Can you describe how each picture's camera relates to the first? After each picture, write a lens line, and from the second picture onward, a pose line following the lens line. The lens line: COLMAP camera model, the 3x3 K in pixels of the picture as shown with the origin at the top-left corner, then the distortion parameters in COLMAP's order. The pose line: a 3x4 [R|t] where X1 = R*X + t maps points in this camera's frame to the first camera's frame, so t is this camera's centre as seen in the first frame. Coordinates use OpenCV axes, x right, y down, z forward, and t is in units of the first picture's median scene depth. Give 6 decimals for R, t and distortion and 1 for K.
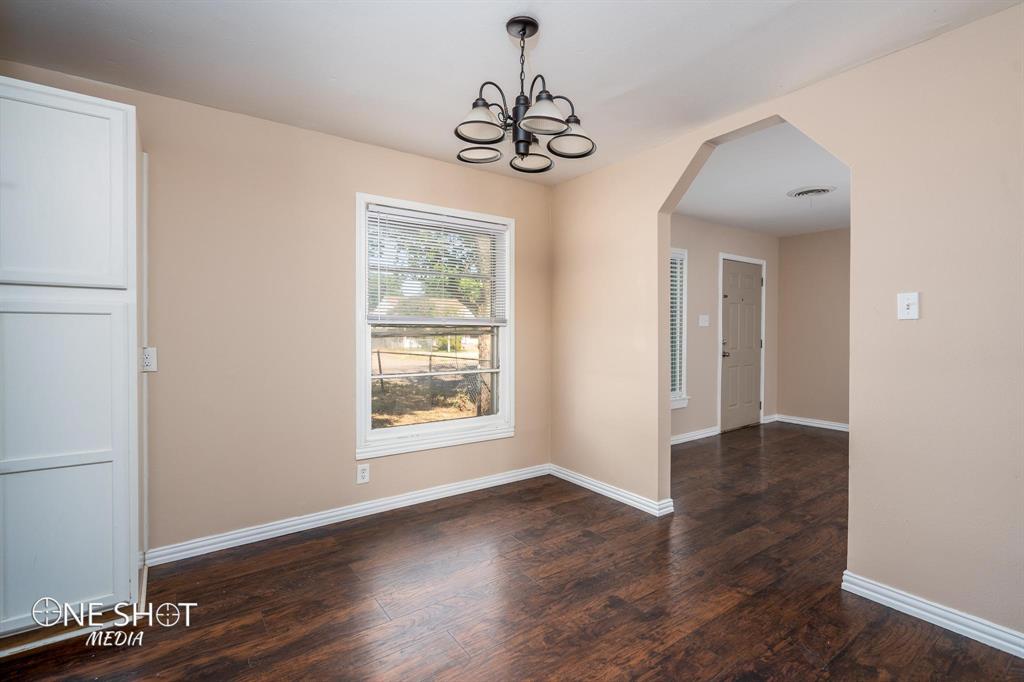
lens RADIAL K [[470.0, 0, 509.9], [0, 470.0, 335.8], [0, 0, 1]] dist [-0.008989, 0.003401]
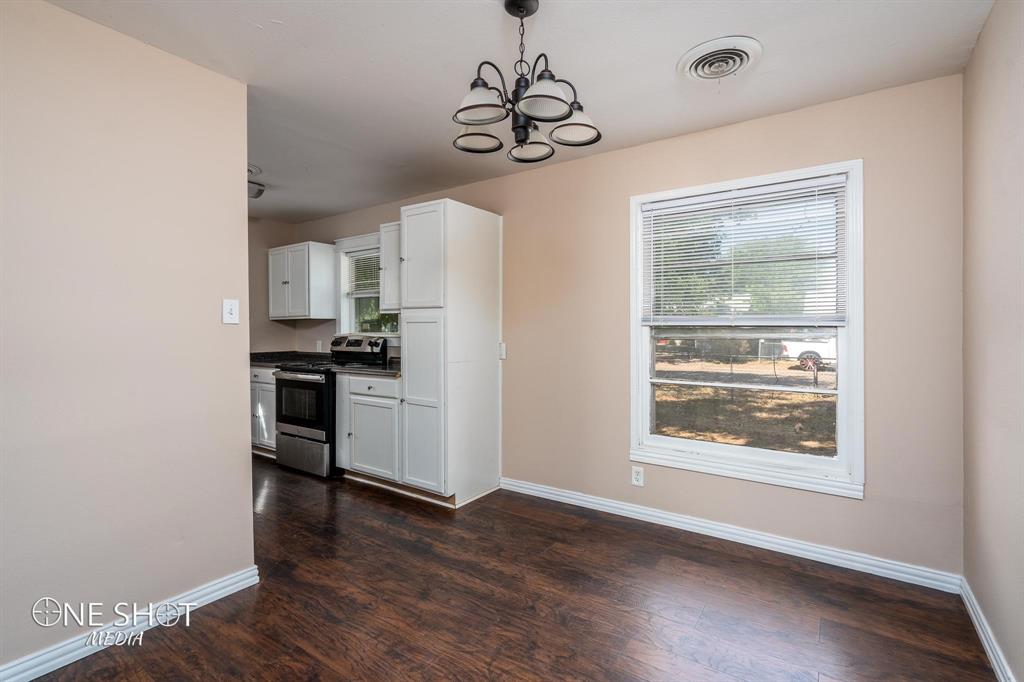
lens RADIAL K [[470.0, 0, 515.9], [0, 470.0, 333.9], [0, 0, 1]] dist [-0.008989, 0.003401]
pose [[0.336838, 0.004078, -0.941554, 0.539656], [-0.009281, 0.999956, 0.001011, -0.007263], [0.941517, 0.008398, 0.336861, 0.419814]]
